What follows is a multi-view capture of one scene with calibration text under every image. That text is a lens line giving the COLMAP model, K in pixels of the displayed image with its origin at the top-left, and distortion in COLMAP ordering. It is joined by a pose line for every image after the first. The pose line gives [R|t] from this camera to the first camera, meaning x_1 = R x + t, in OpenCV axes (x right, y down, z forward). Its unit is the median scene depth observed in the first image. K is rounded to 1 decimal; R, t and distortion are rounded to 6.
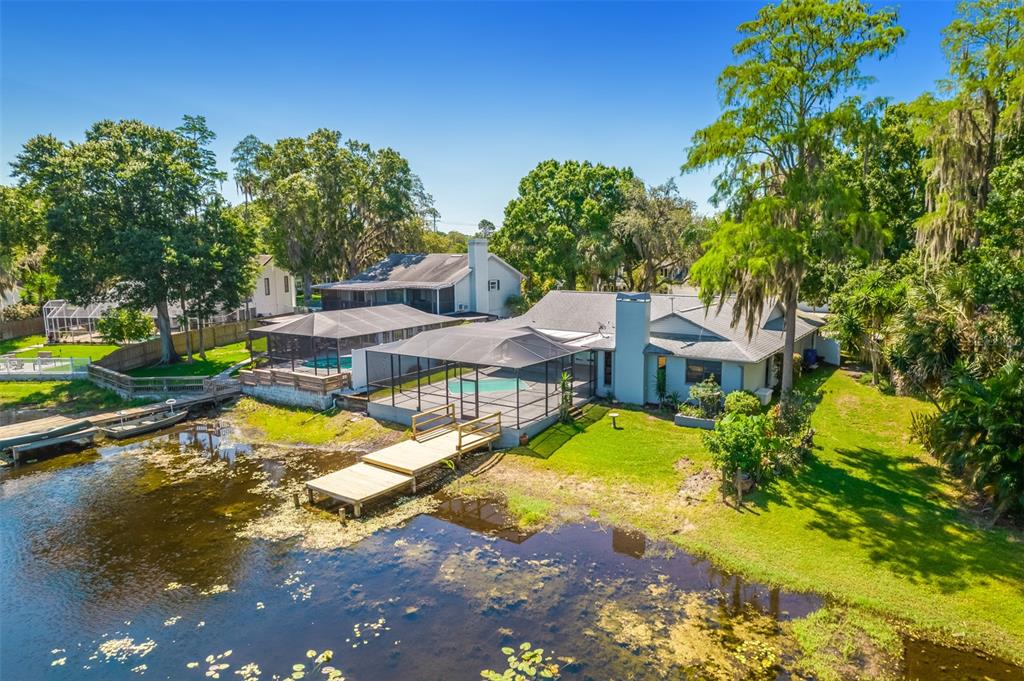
lens RADIAL K [[649.9, 0, 512.0], [0, 649.9, 340.5], [0, 0, 1]] dist [-0.065660, 0.081570]
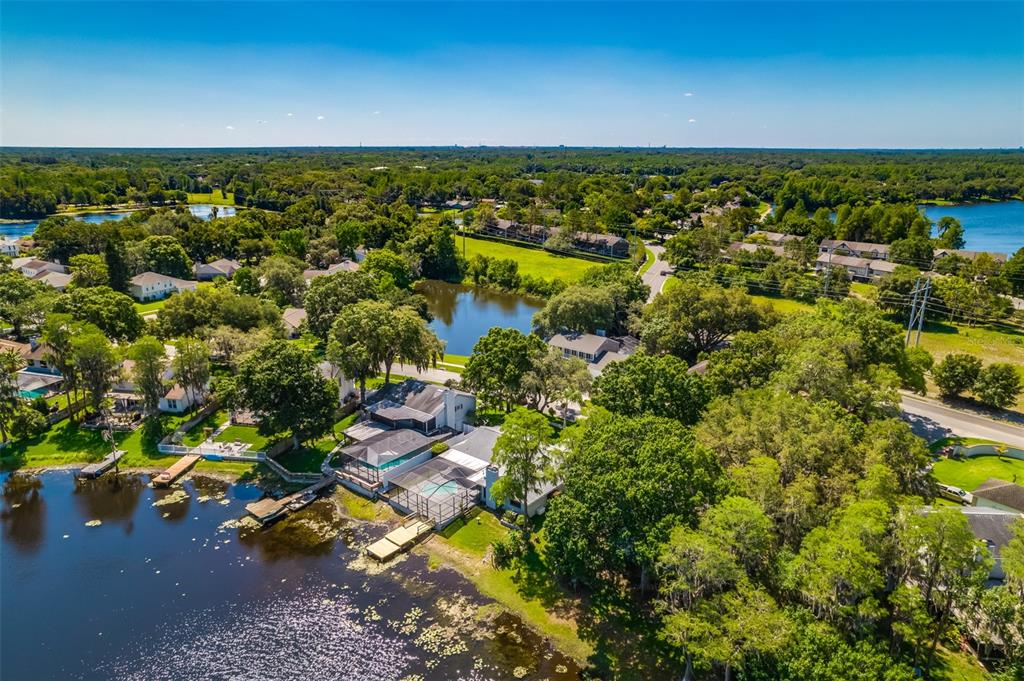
lens RADIAL K [[667.3, 0, 512.0], [0, 667.3, 340.5], [0, 0, 1]] dist [-0.025165, 0.035492]
pose [[0.996612, 0.038911, -0.072467, 0.577862], [-0.028259, 0.989374, 0.142619, -1.249402], [0.077246, -0.140088, 0.987121, -1.986329]]
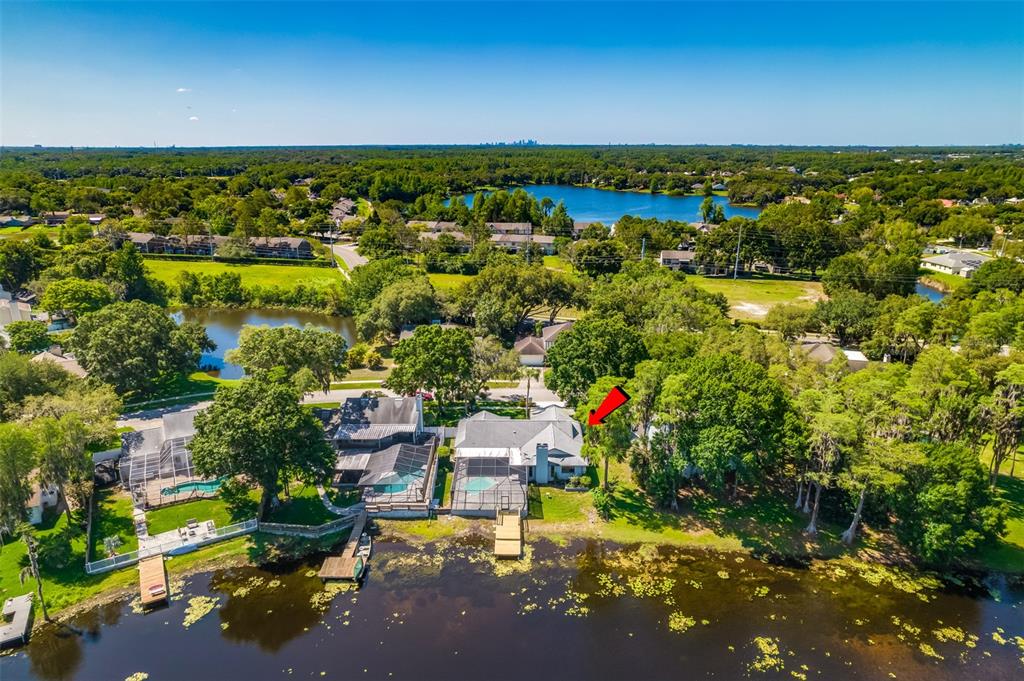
lens RADIAL K [[661.2, 0, 512.0], [0, 661.2, 340.5], [0, 0, 1]] dist [-0.067056, 0.082104]
pose [[0.827977, -0.152746, 0.539558, -1.765198], [0.075118, 0.983727, 0.163215, -1.267540], [-0.555708, -0.094608, 0.825977, -1.516042]]
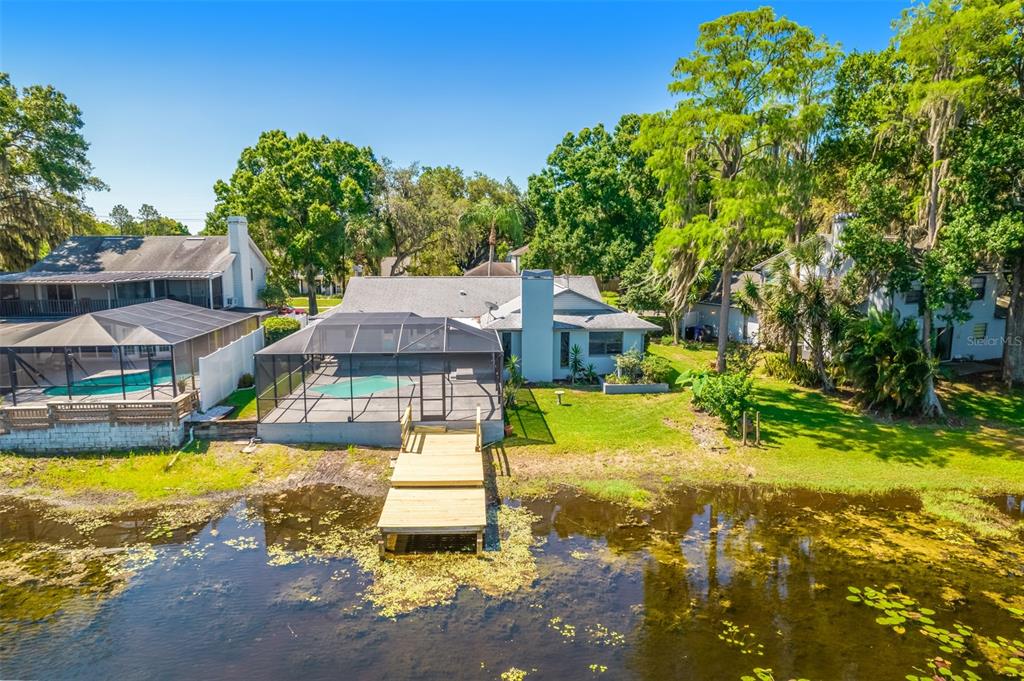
lens RADIAL K [[661.2, 0, 512.0], [0, 661.2, 340.5], [0, 0, 1]] dist [-0.067056, 0.082104]
pose [[0.782983, -0.079838, 0.616899, -0.634670], [0.080072, 0.996415, 0.027325, 0.004156], [-0.616869, 0.028001, 0.786568, 0.316908]]
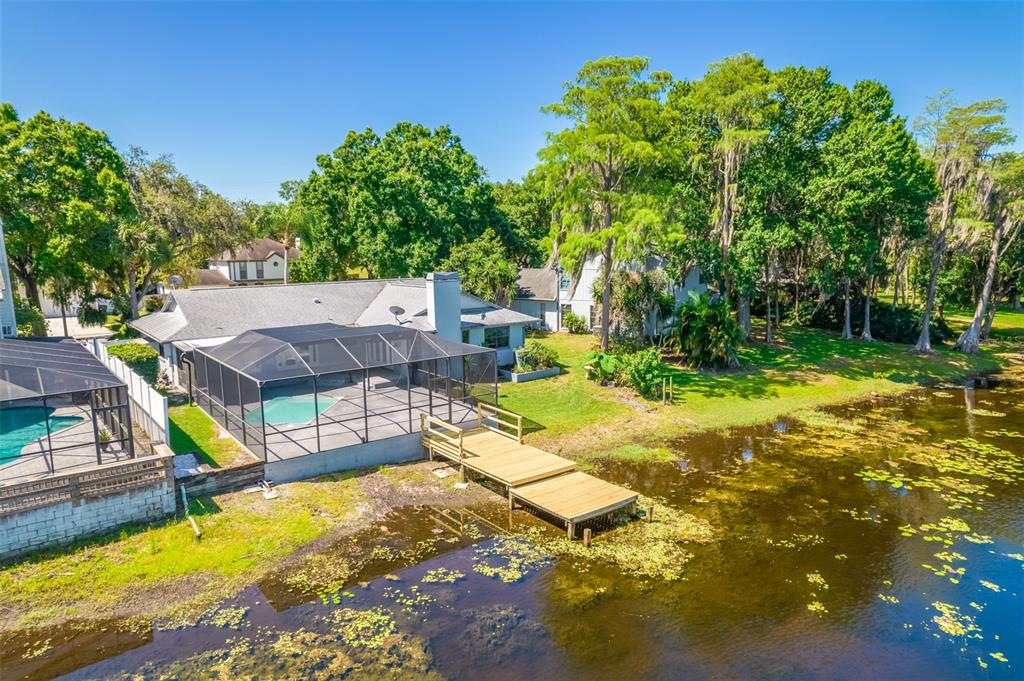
lens RADIAL K [[649.9, 0, 512.0], [0, 649.9, 340.5], [0, 0, 1]] dist [-0.065660, 0.081570]
pose [[0.294069, -0.134791, 0.946232, -1.023507], [0.142793, 0.985091, 0.095950, -0.068210], [-0.945058, 0.106899, 0.308932, 0.798009]]
